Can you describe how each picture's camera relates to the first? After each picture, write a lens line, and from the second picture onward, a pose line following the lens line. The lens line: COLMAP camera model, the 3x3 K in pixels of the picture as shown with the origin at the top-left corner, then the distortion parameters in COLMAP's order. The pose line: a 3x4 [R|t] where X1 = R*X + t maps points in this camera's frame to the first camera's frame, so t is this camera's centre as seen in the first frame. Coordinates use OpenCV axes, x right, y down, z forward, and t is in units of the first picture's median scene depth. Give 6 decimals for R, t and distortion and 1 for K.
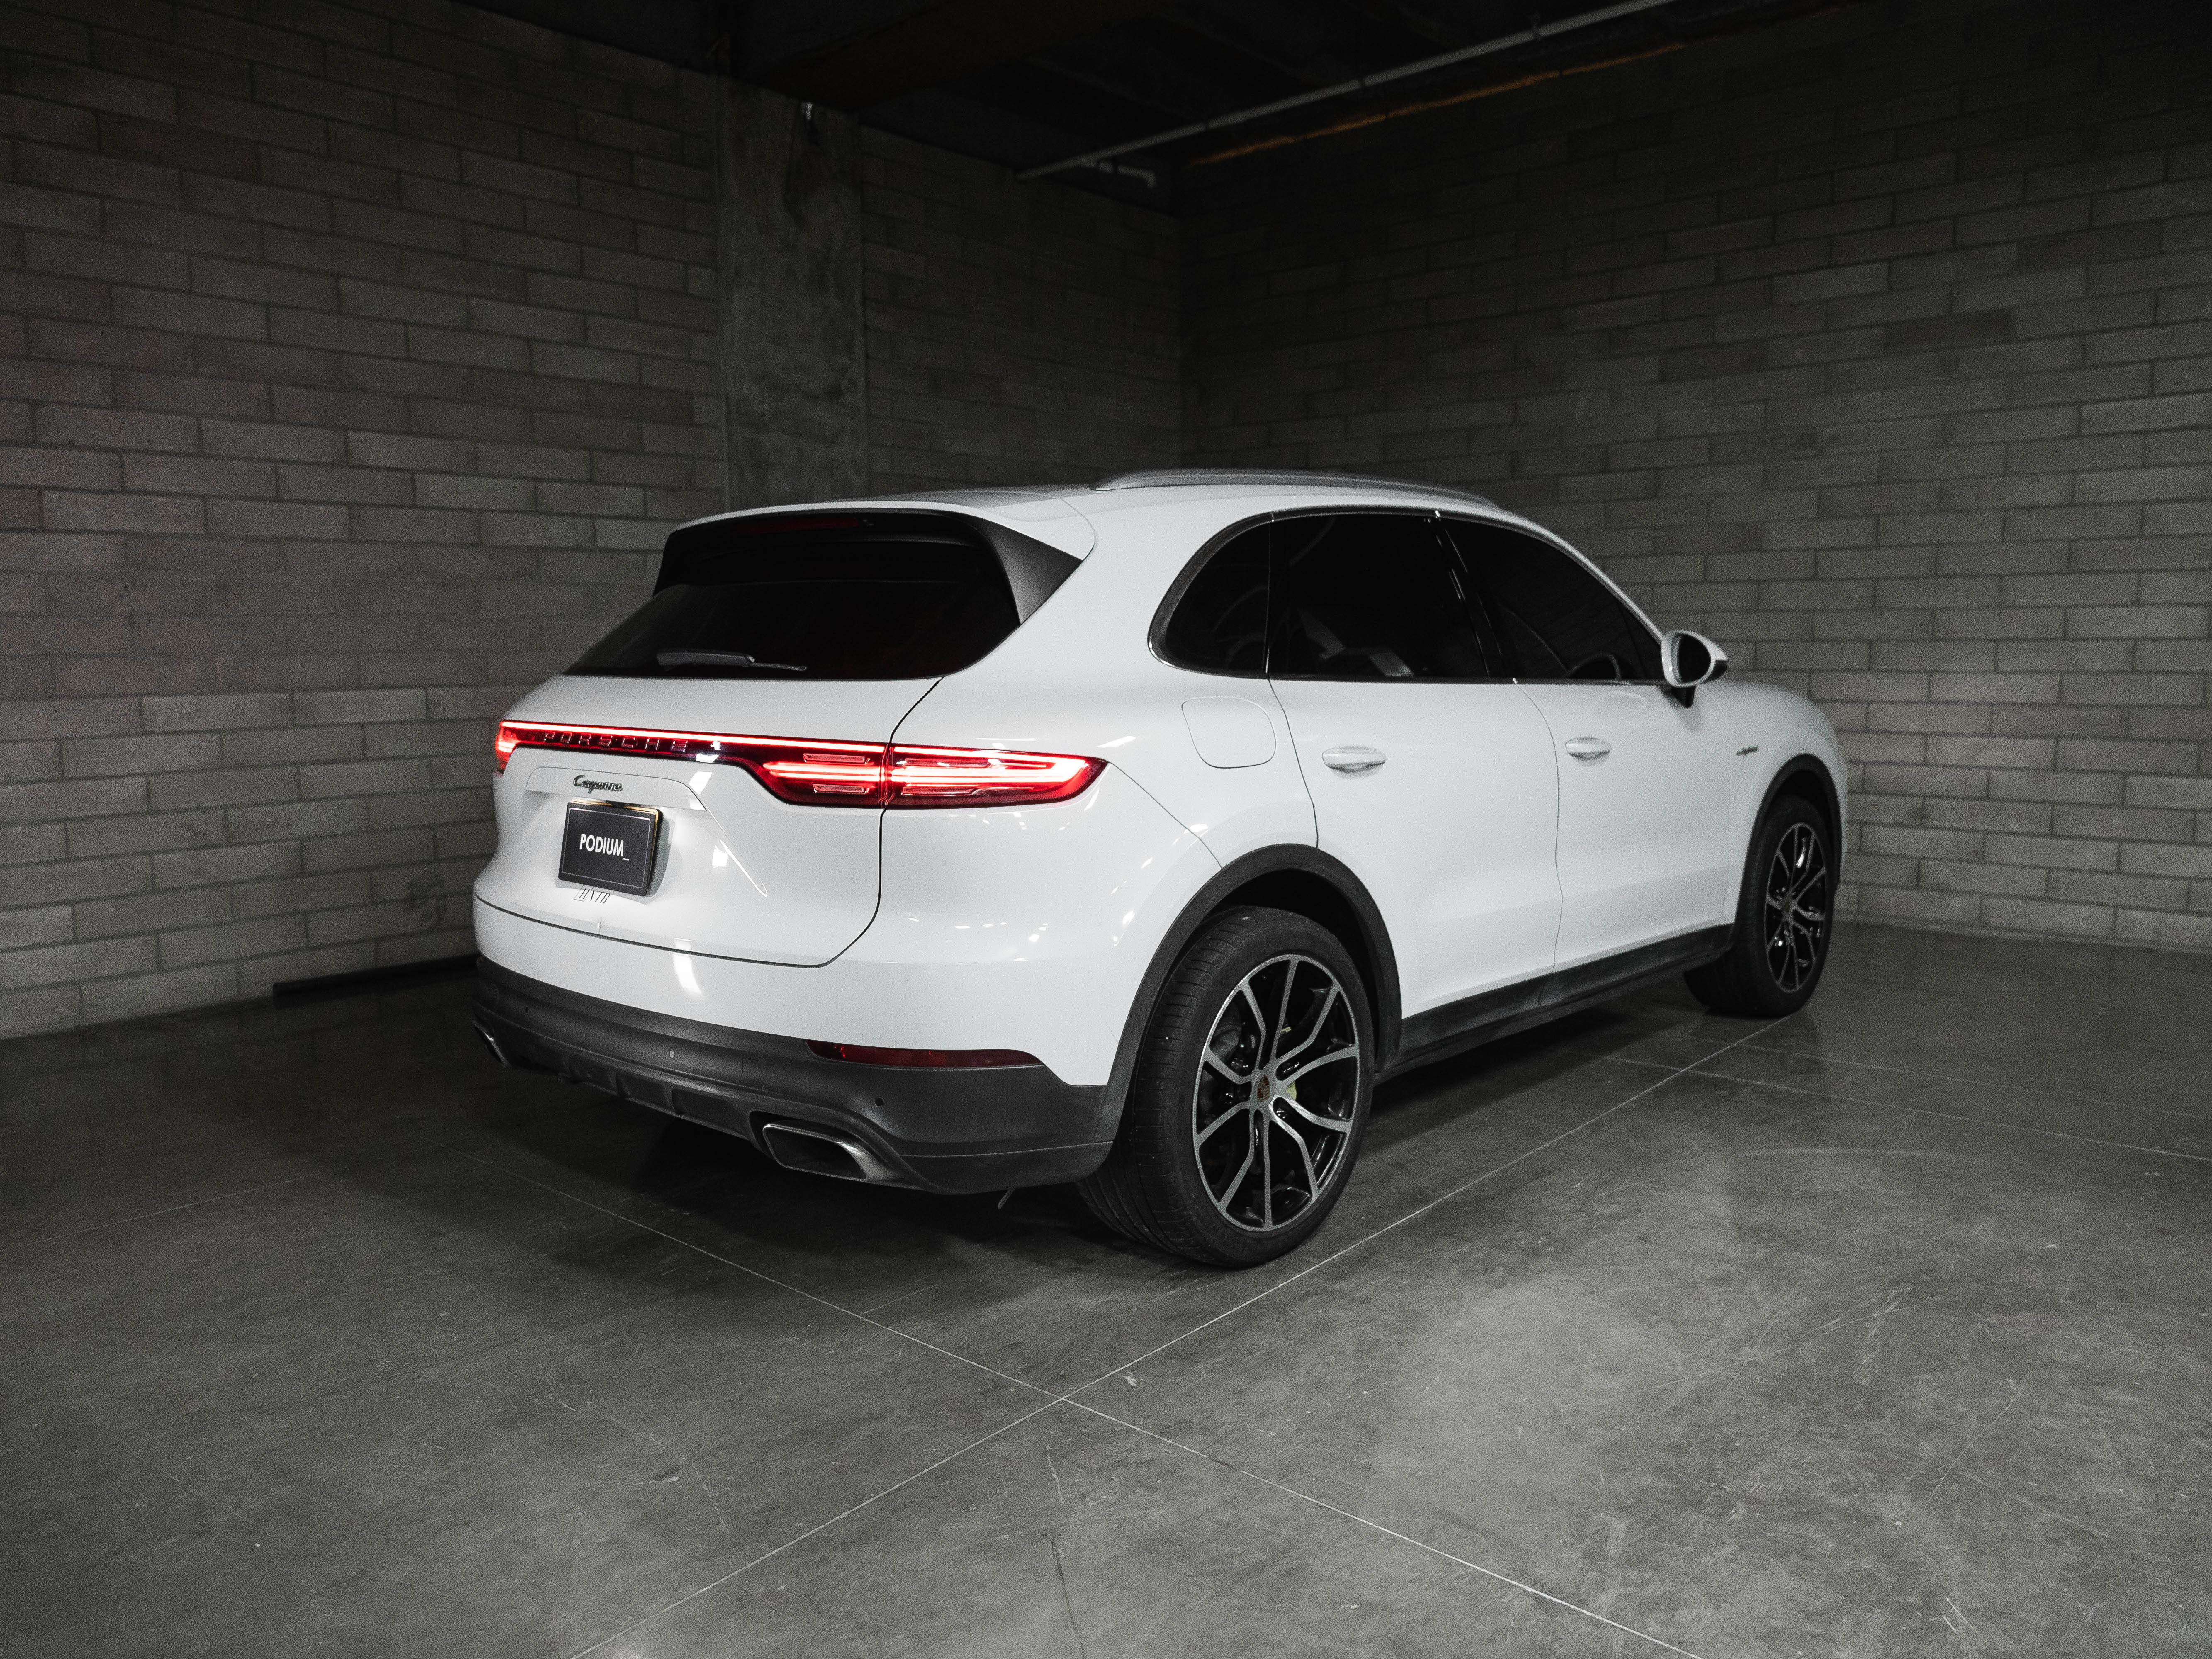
lens RADIAL K [[1612.8, 0, 1108.7], [0, 1612.8, 831.7], [0, 0, 1]] dist [-0.000415, -0.012850]
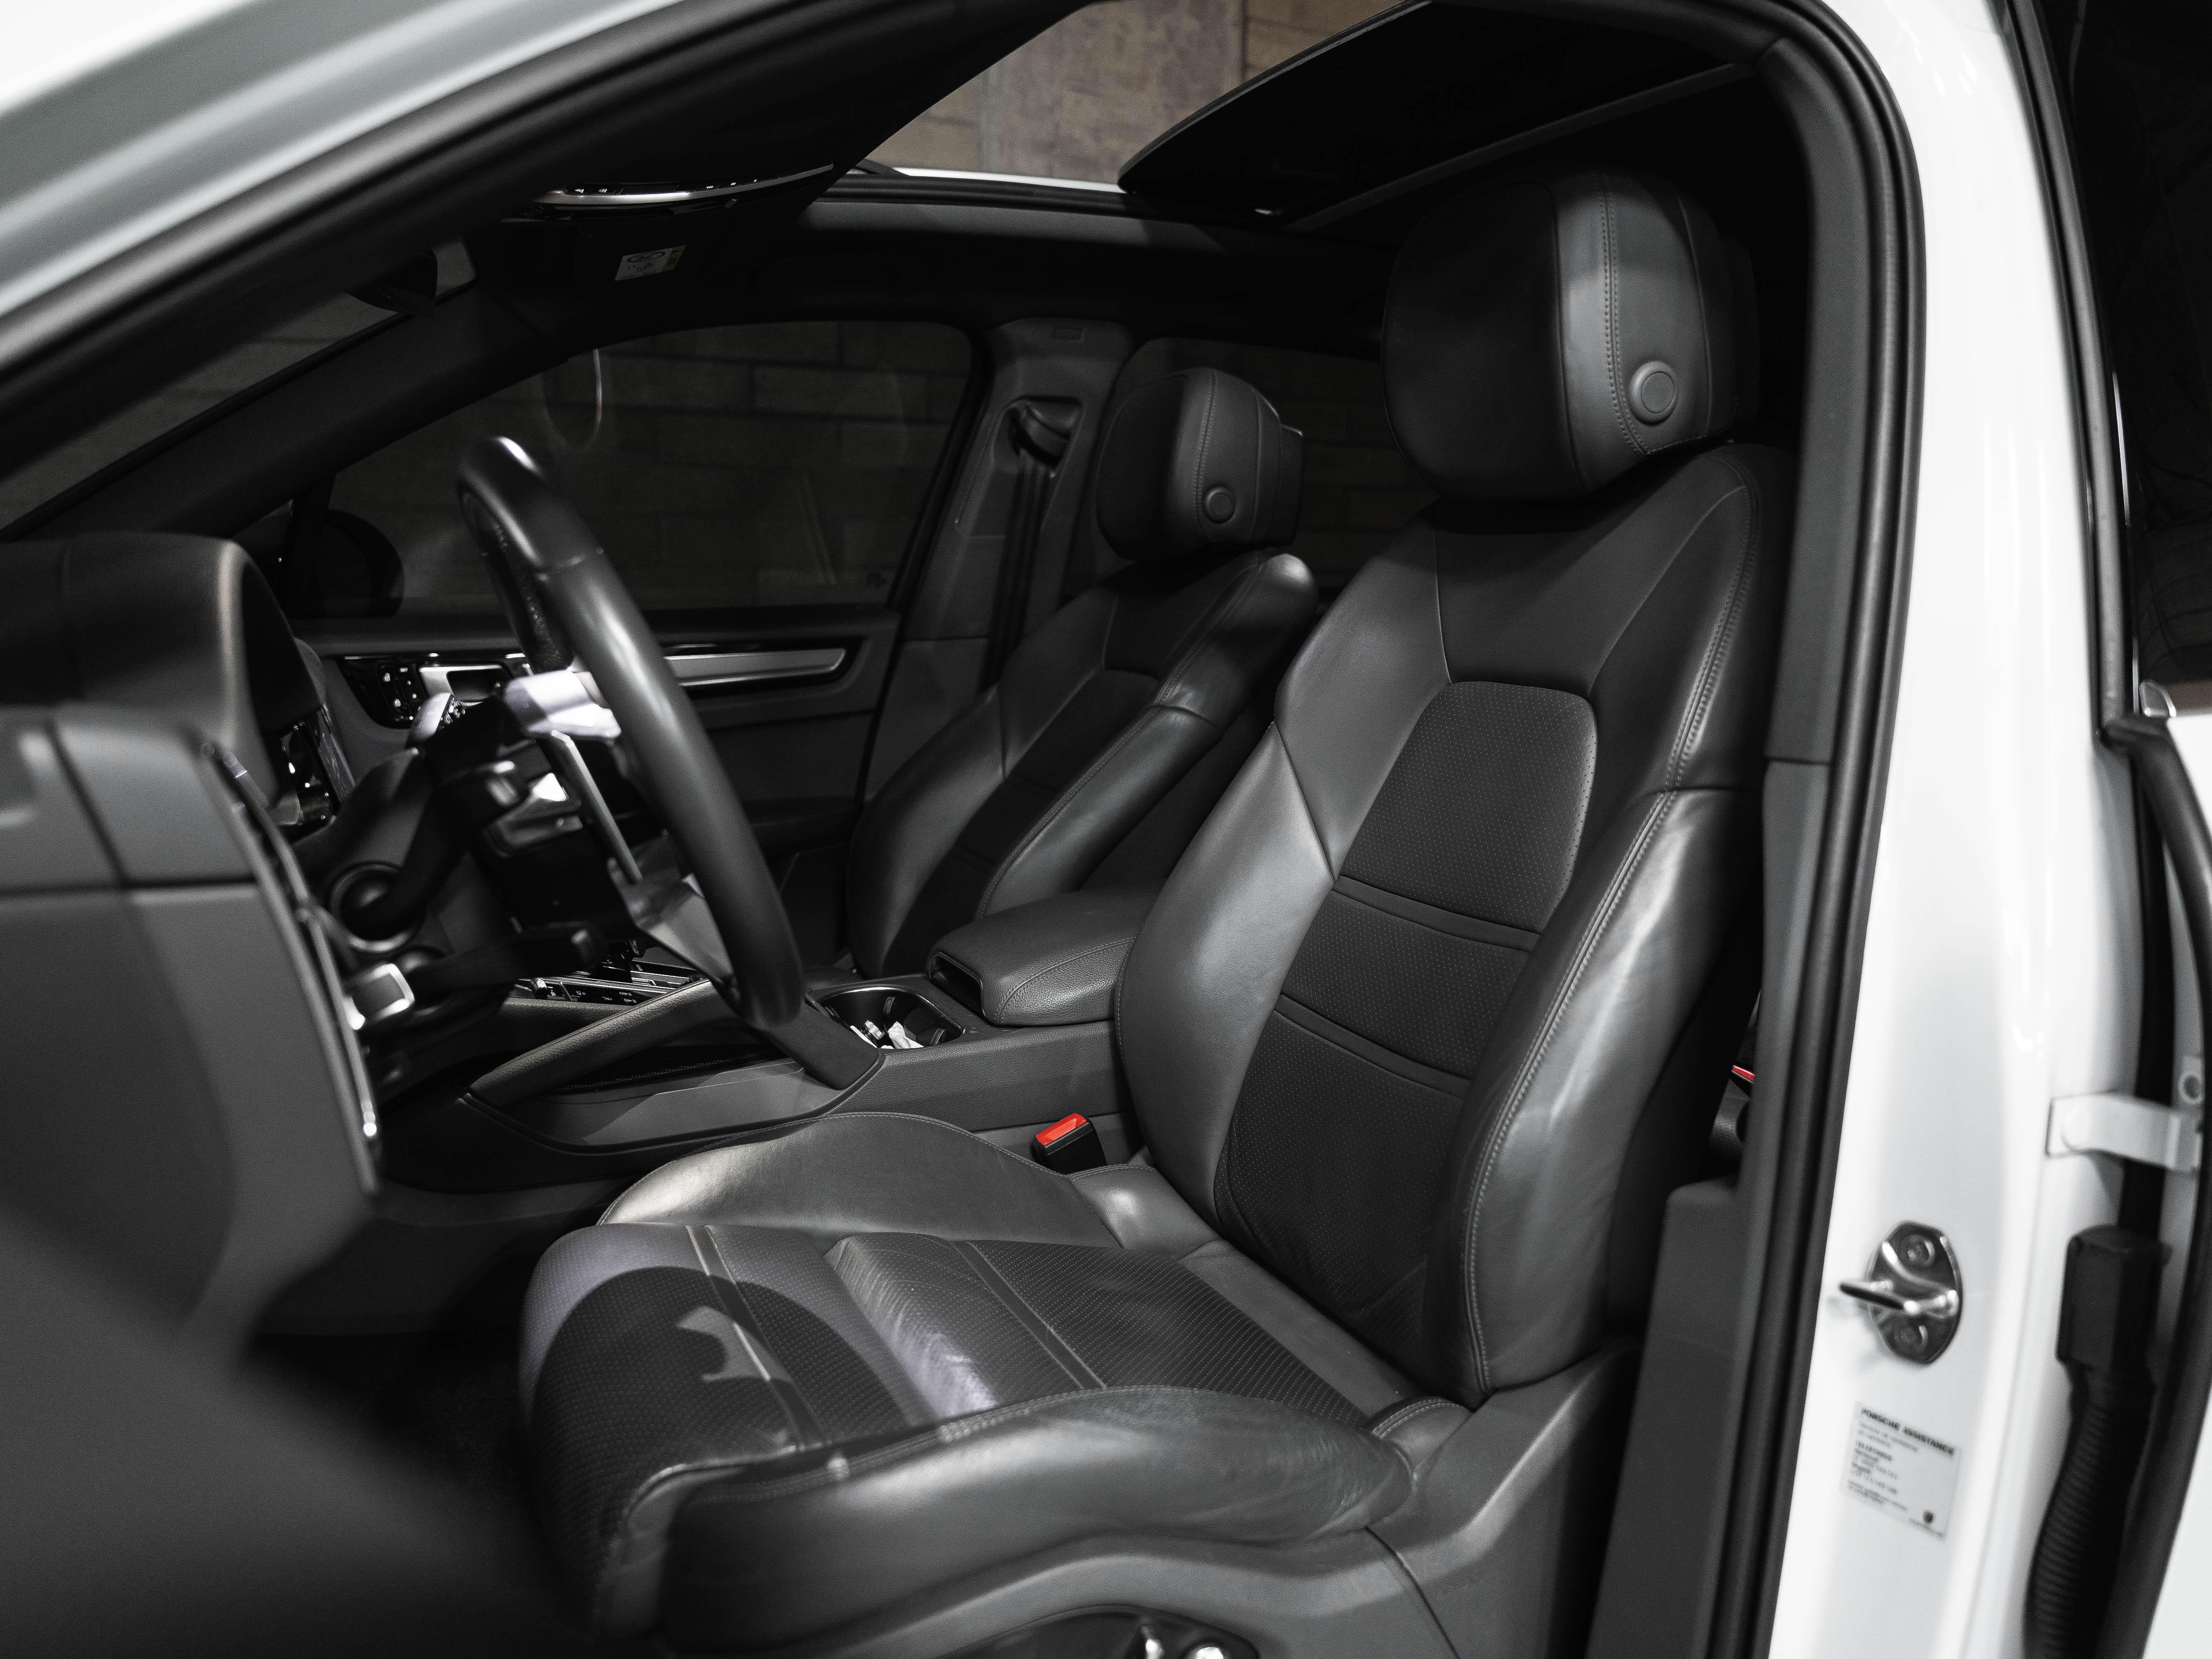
lens RADIAL K [[1612.8, 0, 1113.6], [0, 1612.8, 824.8], [0, 0, 1]] dist [-0.000415, -0.012850]
pose [[0.911603, 0.082460, -0.402716, 0.097020], [-0.067799, 0.996417, 0.050553, -0.053478], [0.405442, -0.018780, 0.913928, 0.474901]]
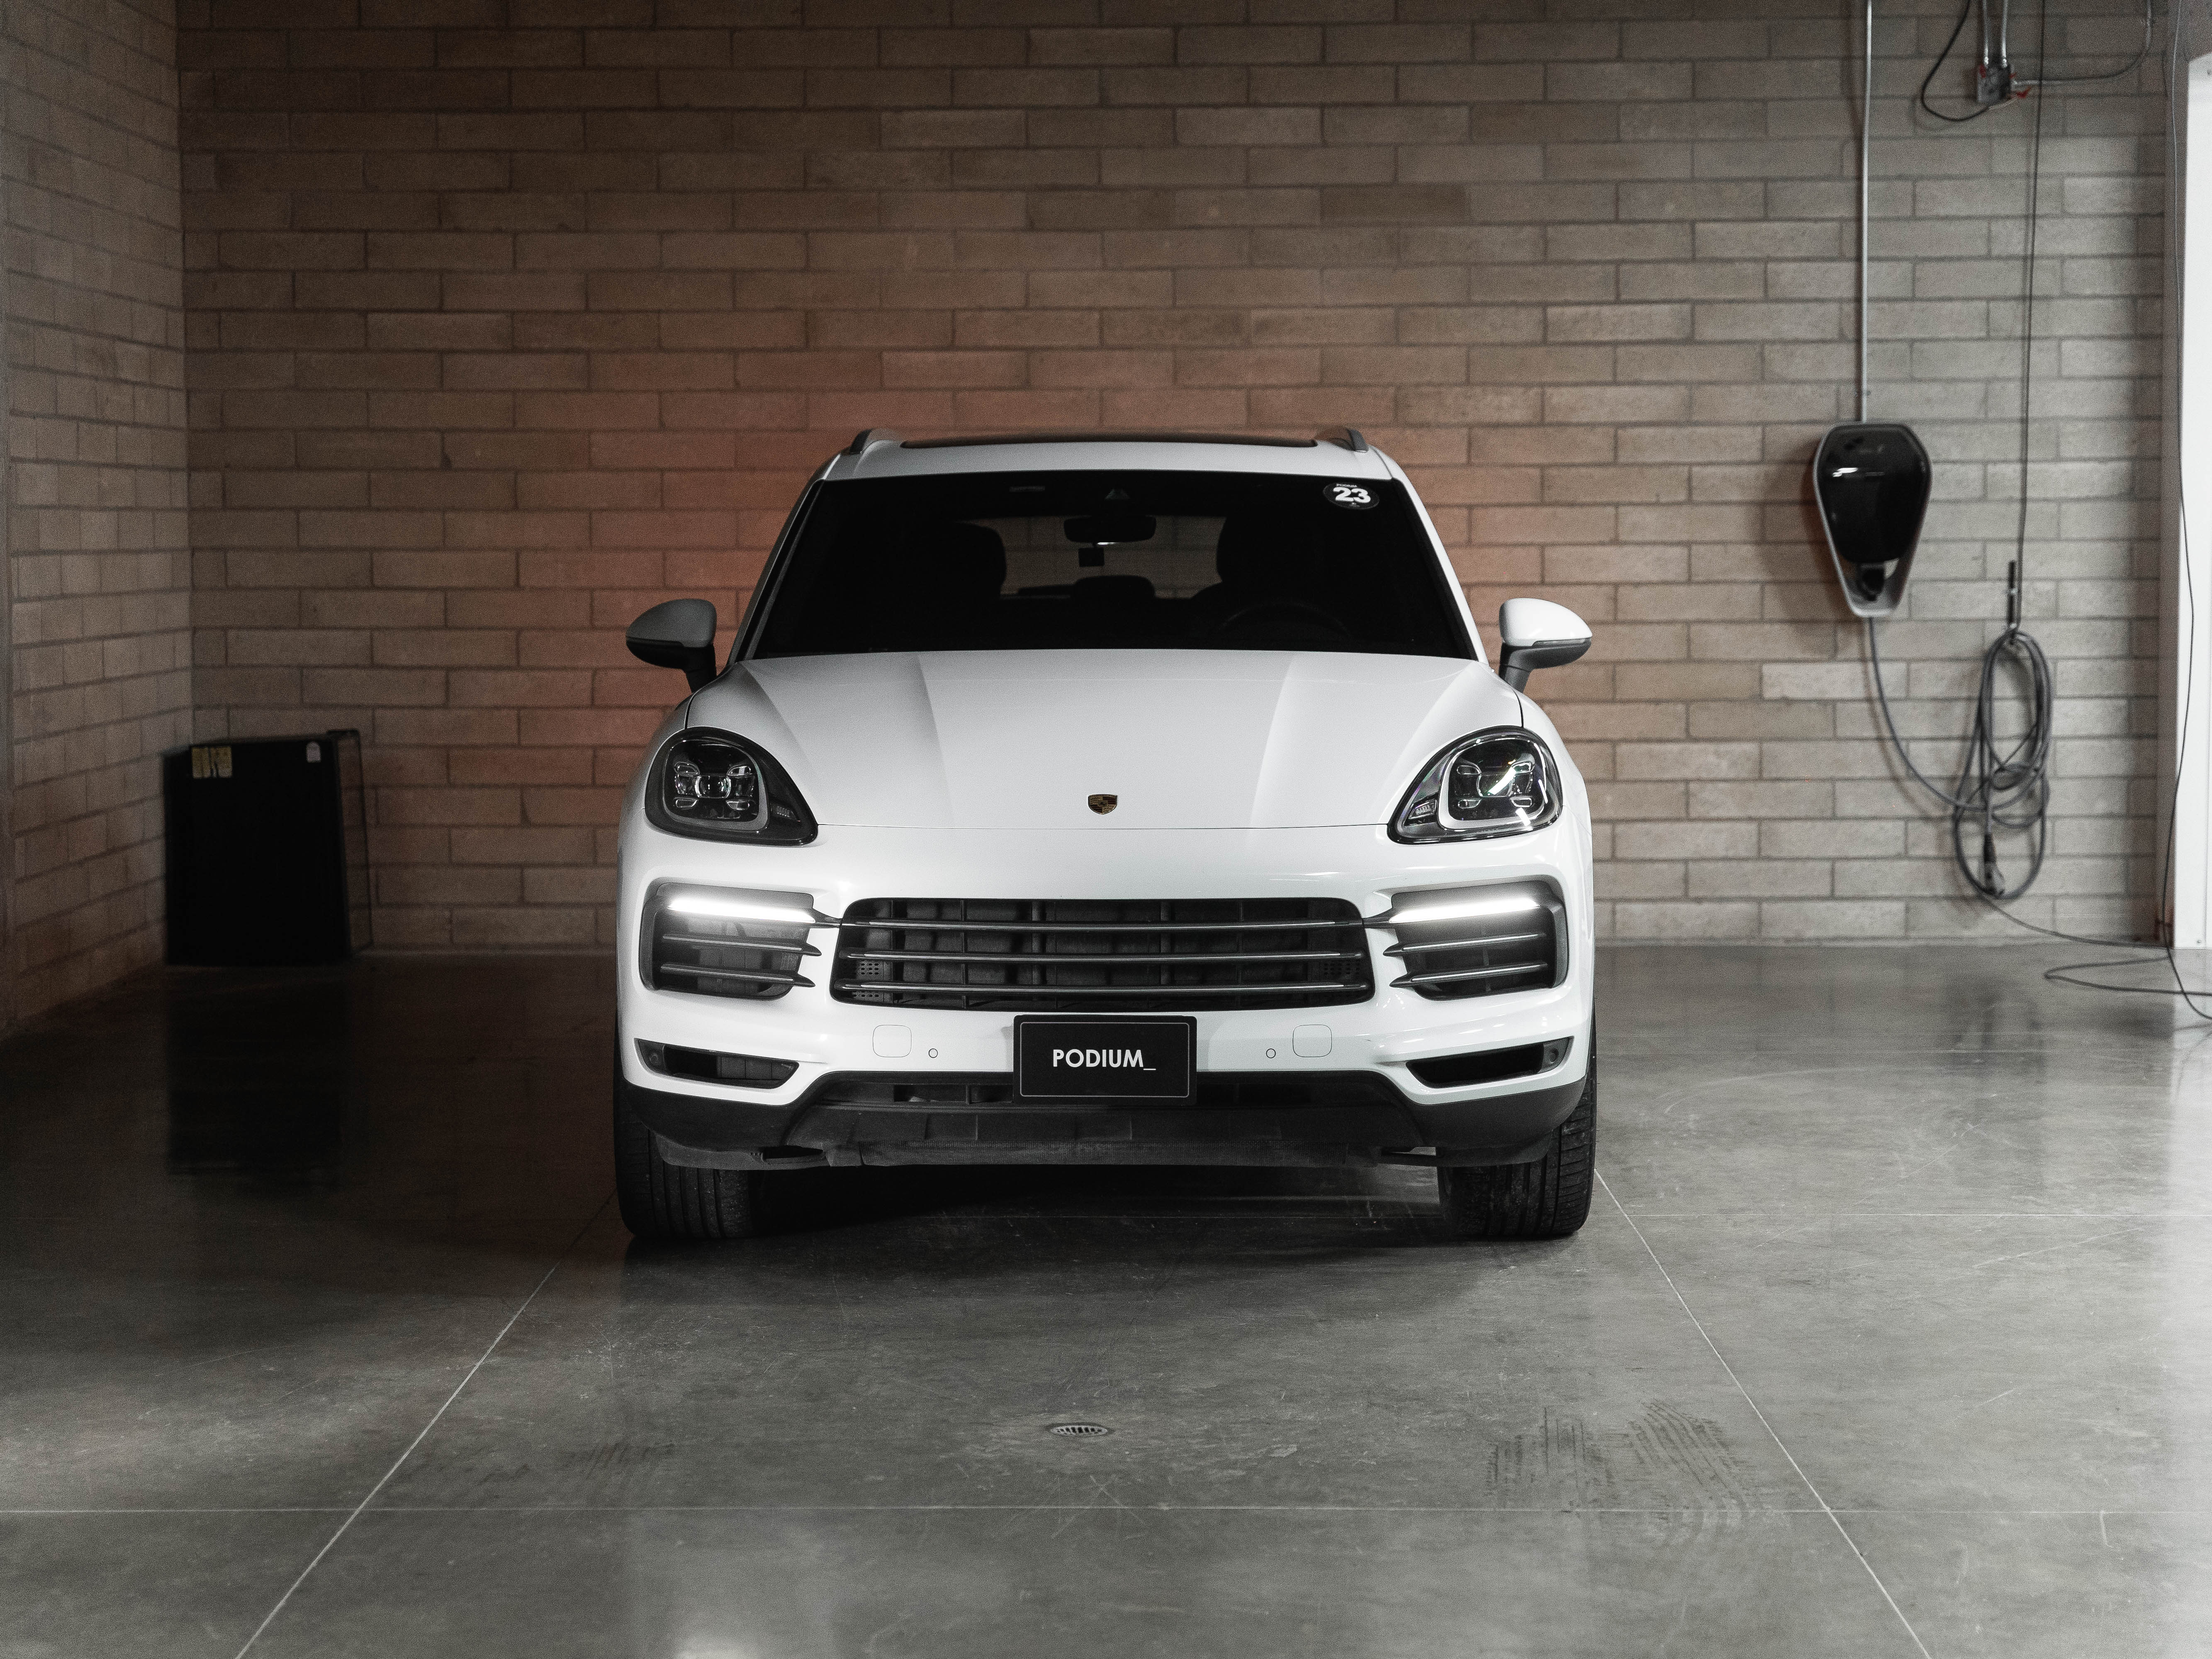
lens RADIAL K [[4128.5, 0, 1030.6], [0, 4128.5, 866.3], [0, 0, 1]] dist [0.029354, 0.000000]
pose [[0.775416, -0.048914, 0.629554, -1.000435], [0.077292, 0.996850, -0.017749, 0.045112], [-0.626703, 0.062423, 0.776754, -0.502417]]
